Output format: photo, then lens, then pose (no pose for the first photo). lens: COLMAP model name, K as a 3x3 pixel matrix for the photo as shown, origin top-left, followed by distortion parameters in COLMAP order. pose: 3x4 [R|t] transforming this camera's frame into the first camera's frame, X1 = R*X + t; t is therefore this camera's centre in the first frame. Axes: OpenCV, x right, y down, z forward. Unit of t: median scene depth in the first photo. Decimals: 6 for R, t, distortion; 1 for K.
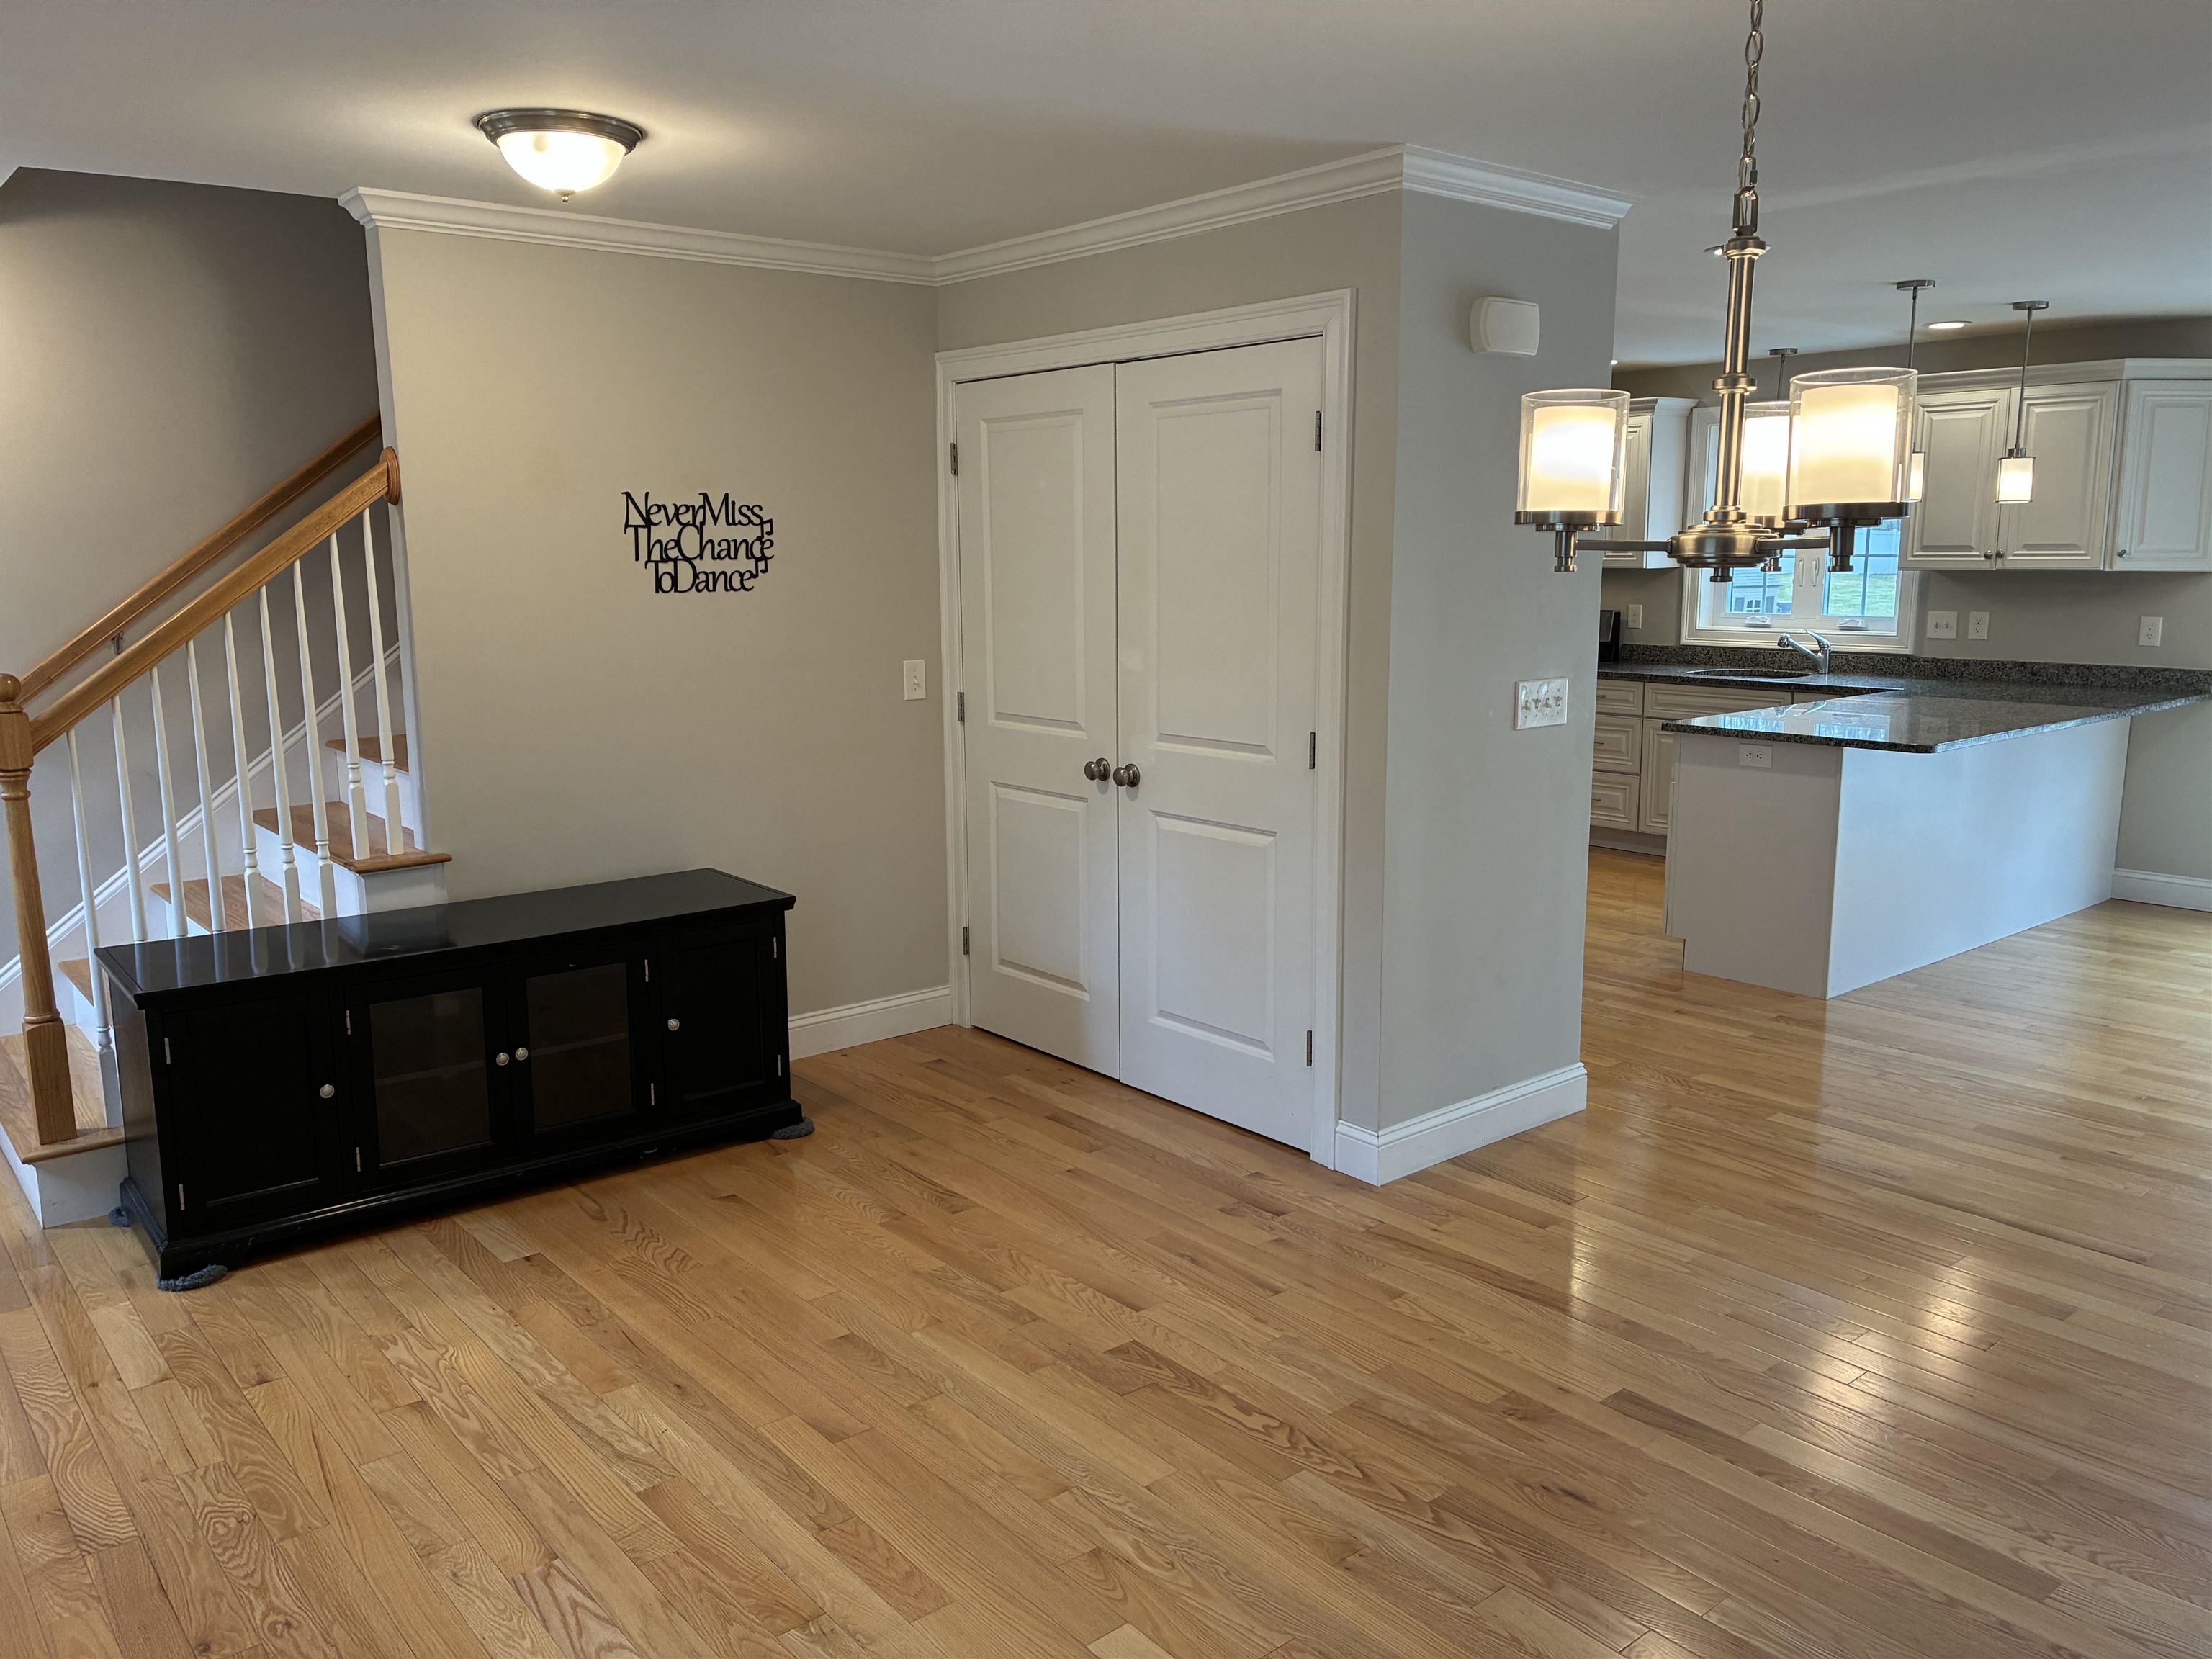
lens RADIAL K [[1683.1, 0, 1106.0], [0, 1683.1, 829.5], [0, 0, 1]] dist [0.052166, -0.059967]
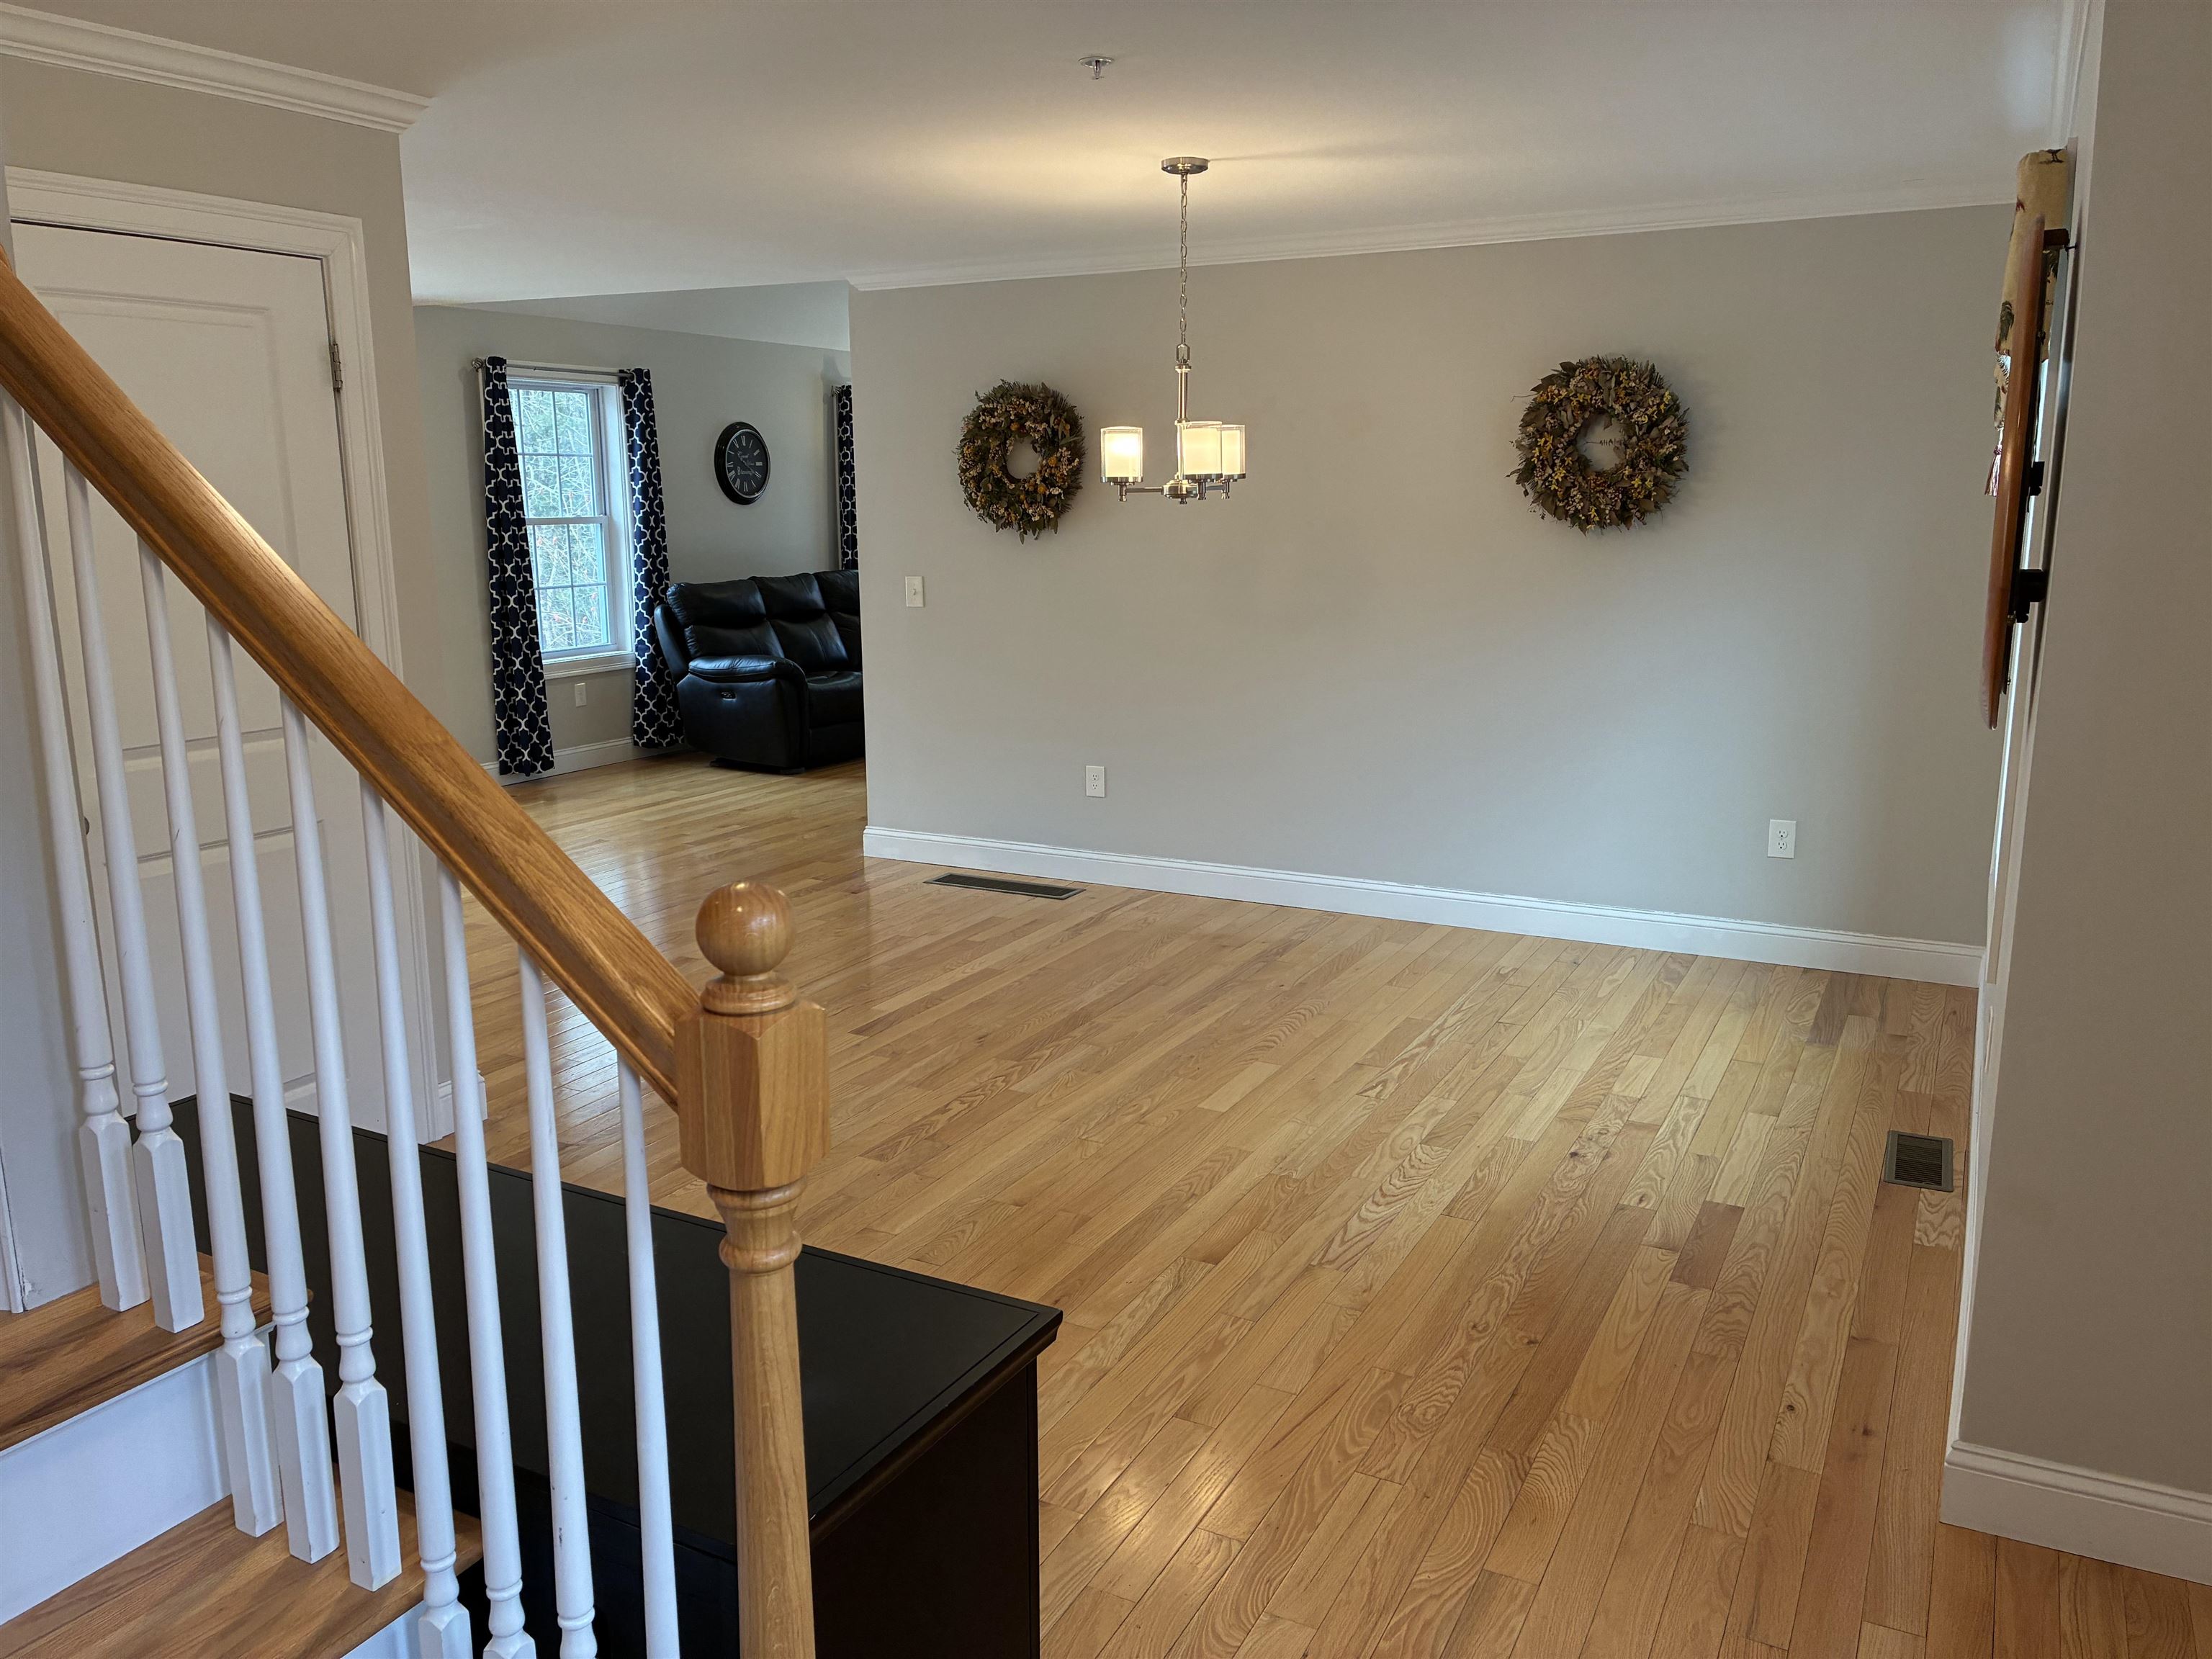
lens RADIAL K [[1683.1, 0, 1106.0], [0, 1683.1, 829.5], [0, 0, 1]] dist [0.052166, -0.059967]
pose [[-0.394689, -0.176576, 0.901688, -1.857990], [0.154842, 0.954542, 0.254704, -0.337540], [-0.905673, 0.240148, -0.349406, 2.045318]]
